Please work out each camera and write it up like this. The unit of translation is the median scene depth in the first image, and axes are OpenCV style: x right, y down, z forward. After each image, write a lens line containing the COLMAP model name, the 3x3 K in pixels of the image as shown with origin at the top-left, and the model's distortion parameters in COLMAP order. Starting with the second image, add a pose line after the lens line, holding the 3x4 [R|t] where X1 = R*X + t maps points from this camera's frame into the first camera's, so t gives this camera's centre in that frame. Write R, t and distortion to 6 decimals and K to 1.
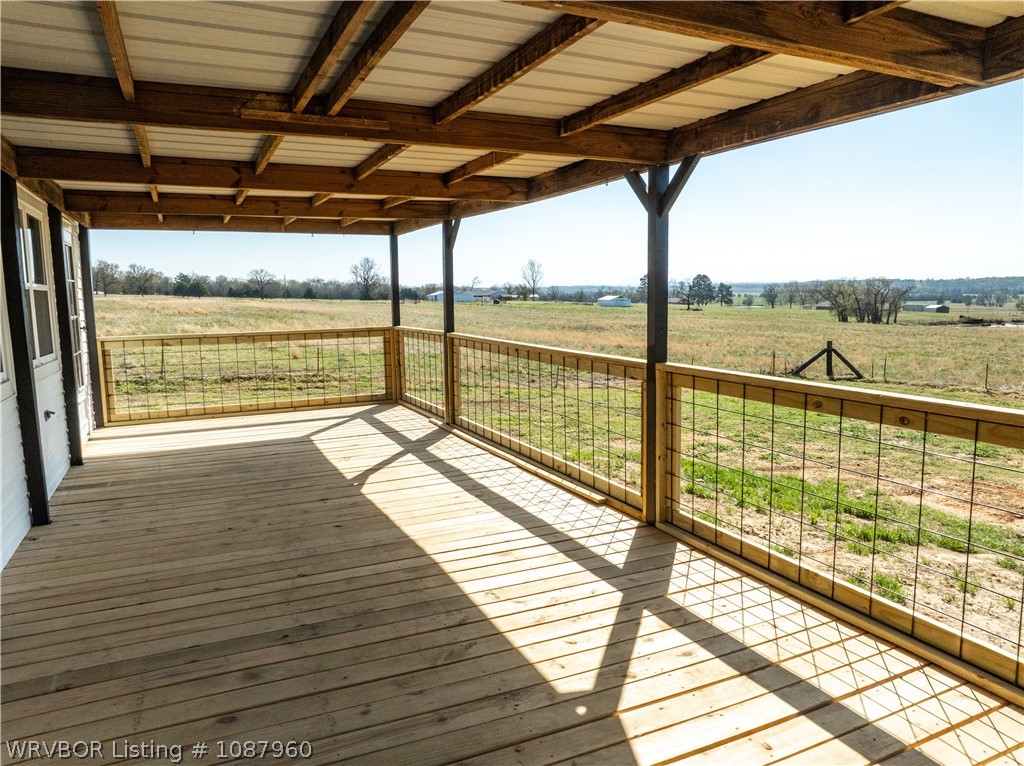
lens RADIAL K [[723.5, 0, 509.7], [0, 723.5, 386.1], [0, 0, 1]] dist [-0.044126, 0.015762]
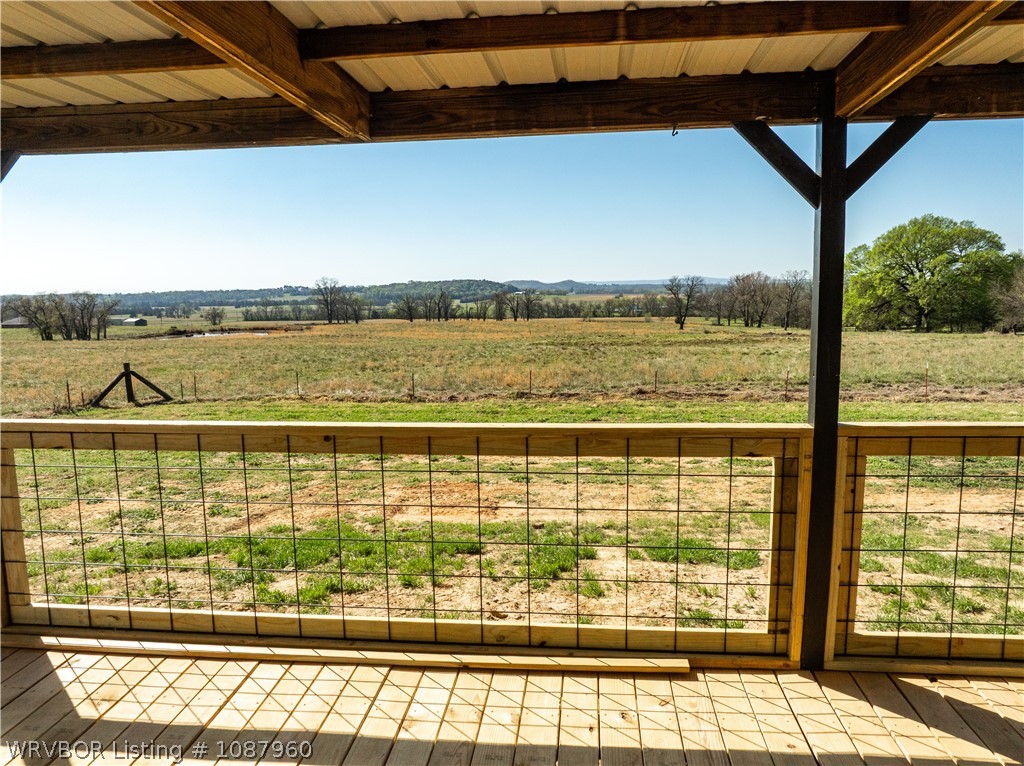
lens RADIAL K [[723.5, 0, 516.5], [0, 723.5, 380.9], [0, 0, 1]] dist [-0.044126, 0.015762]
pose [[0.508256, -0.100795, 0.855287, -0.103035], [0.123730, 0.991371, 0.043306, -0.028477], [-0.852272, 0.083814, 0.516341, 0.191105]]
